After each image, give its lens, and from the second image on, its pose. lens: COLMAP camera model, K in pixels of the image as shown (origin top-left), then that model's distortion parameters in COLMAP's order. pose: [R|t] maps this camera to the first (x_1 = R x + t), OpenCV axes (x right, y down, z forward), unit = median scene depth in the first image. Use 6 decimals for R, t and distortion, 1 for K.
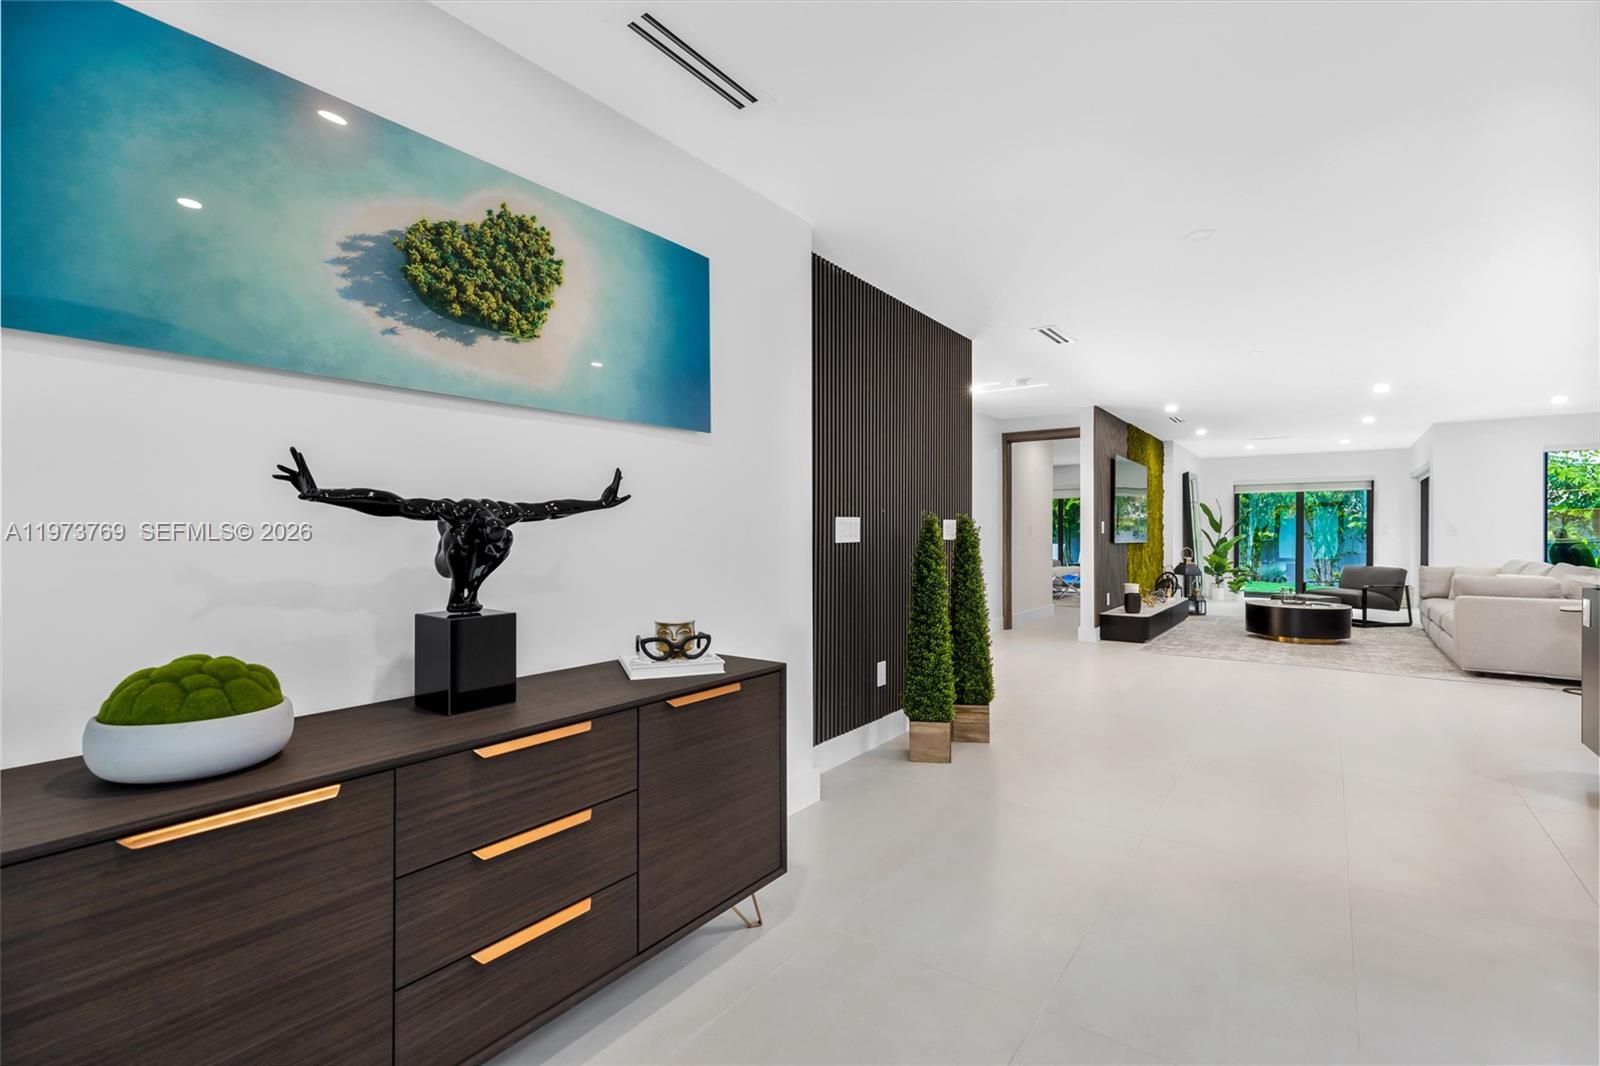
lens RADIAL K [[713.7, 0, 800.0], [0, 713.7, 533.0], [0, 0, 1]] dist [-0.001662, -0.000068]
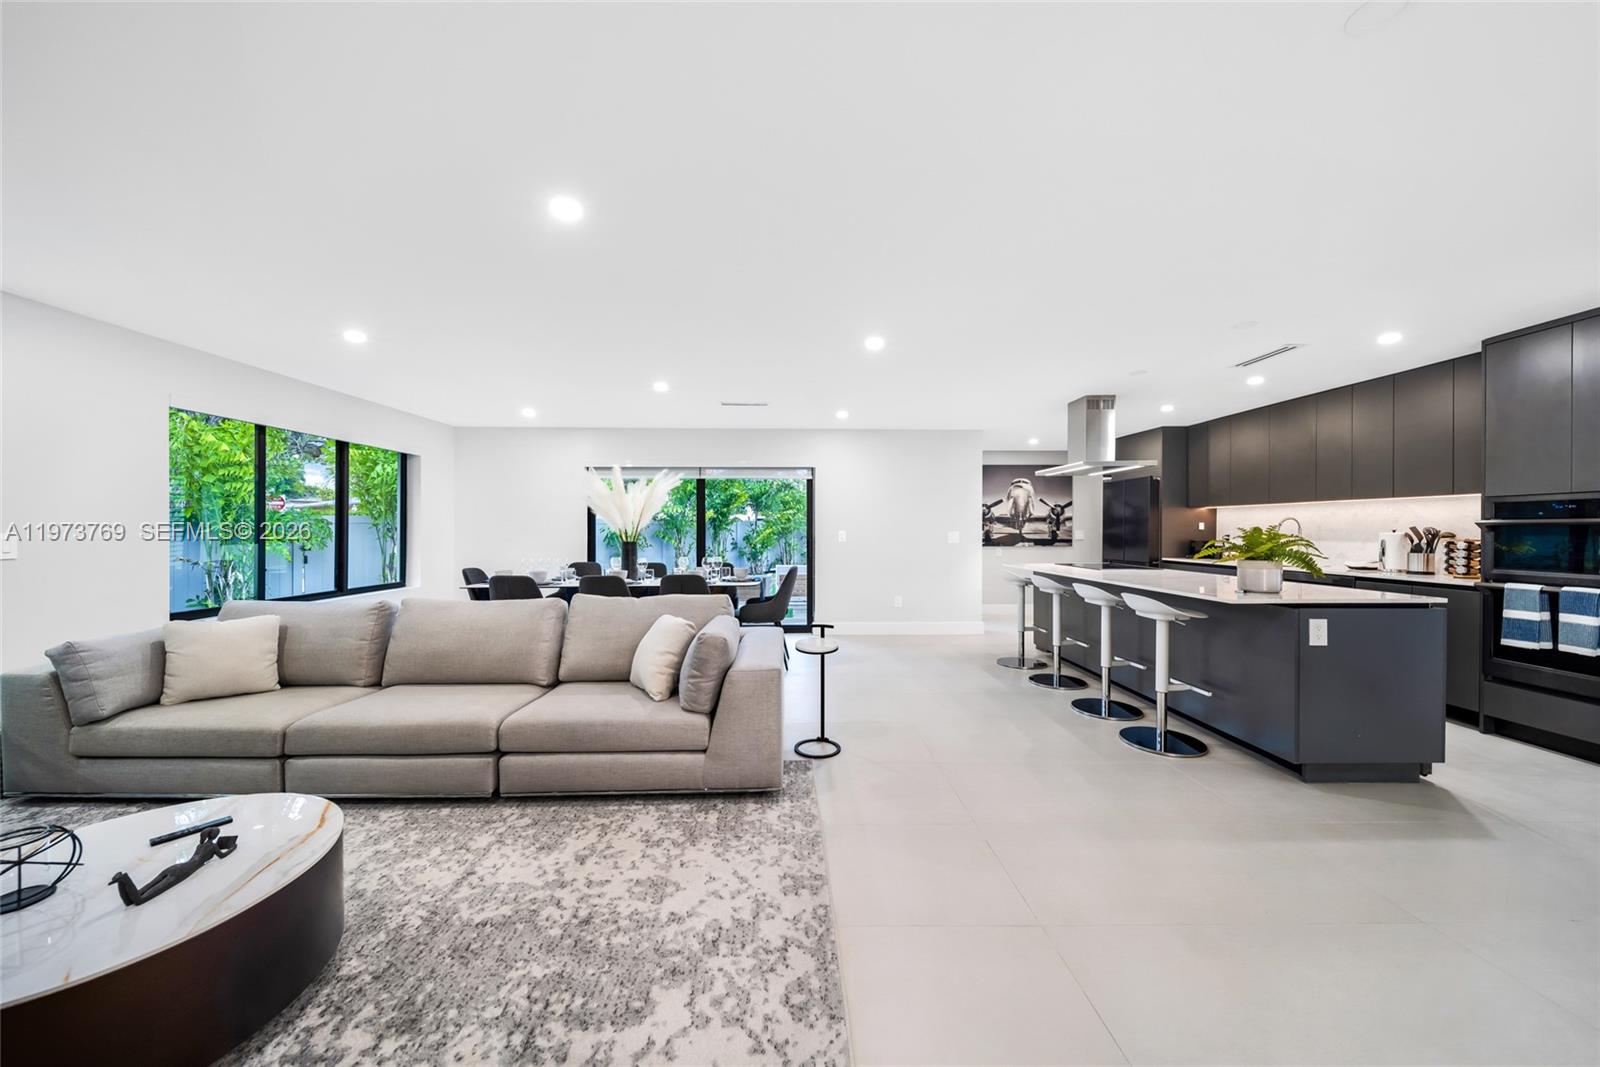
lens RADIAL K [[566.2, 0, 796.9], [0, 566.2, 524.5], [0, 0, 1]] dist [0.015271, -0.005206]
pose [[-0.607537, 0.004728, 0.794277, 0.300859], [0.002085, 0.999988, -0.004357, -0.013265], [-0.794288, -0.000991, -0.607540, 0.693794]]
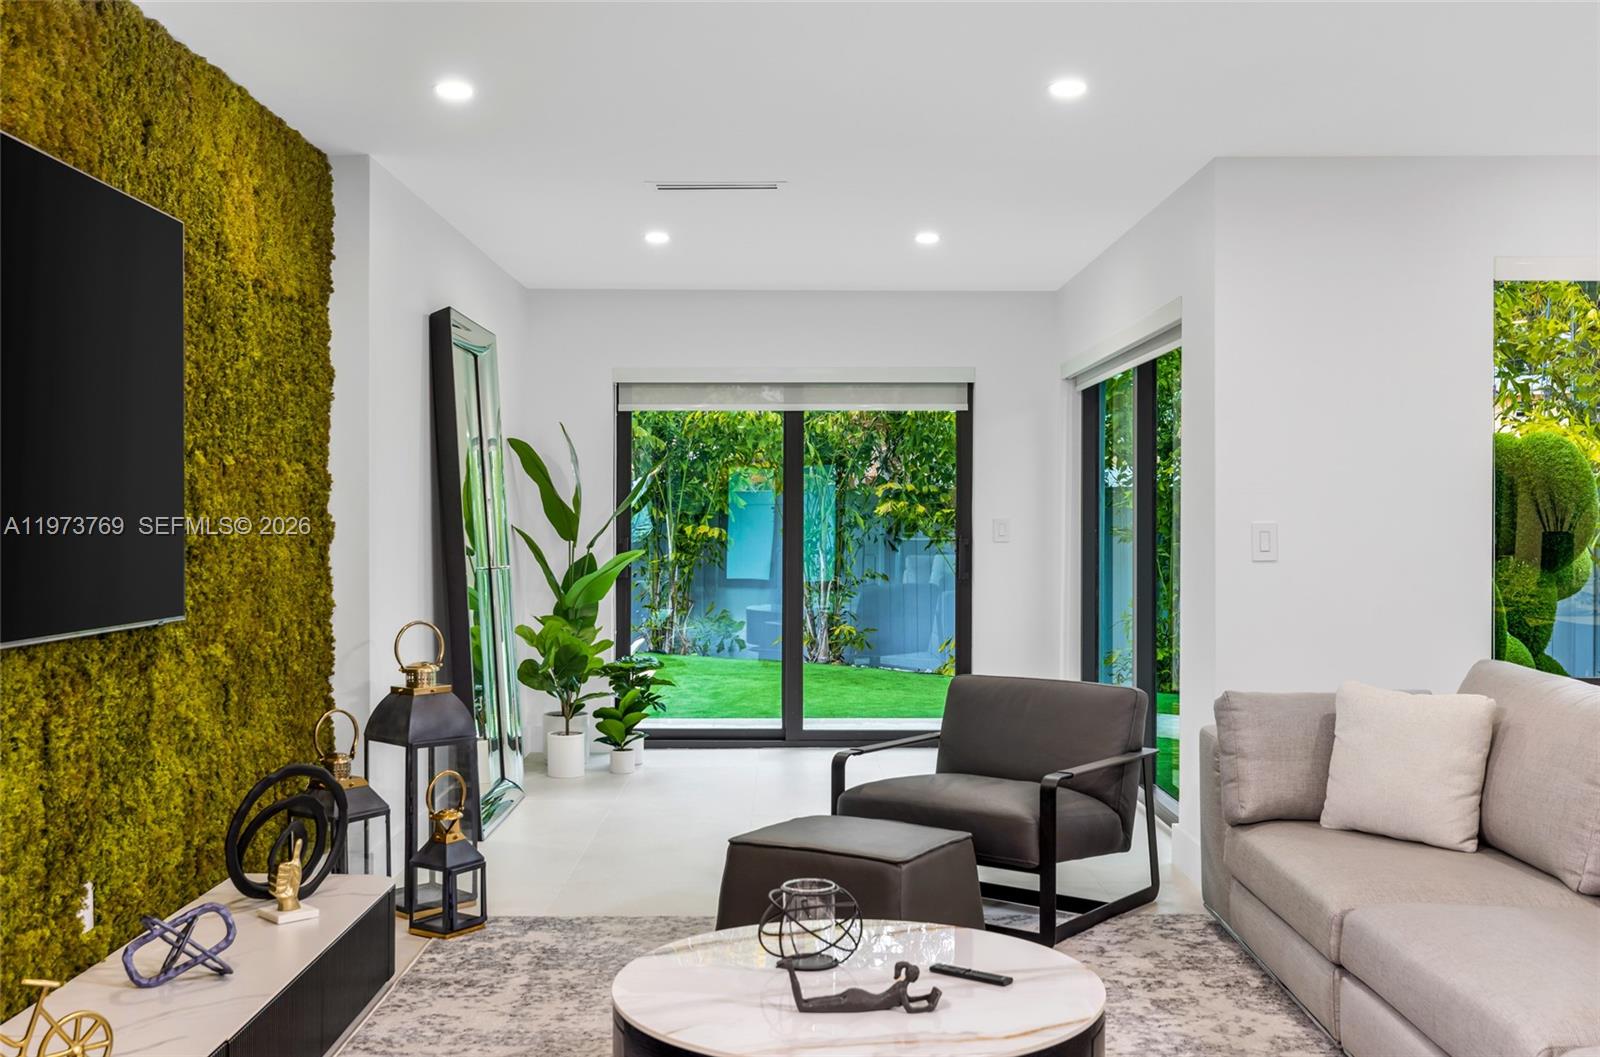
lens RADIAL K [[1553.2, 0, 800.0], [0, 1553.2, 528.5], [0, 0, 1]] dist [-0.005235, -0.002089]
pose [[0.799726, -0.005793, 0.600337, 0.335213], [0.000446, 0.999959, 0.009056, -0.013573], [-0.600364, -0.006974, 0.799696, 0.518910]]
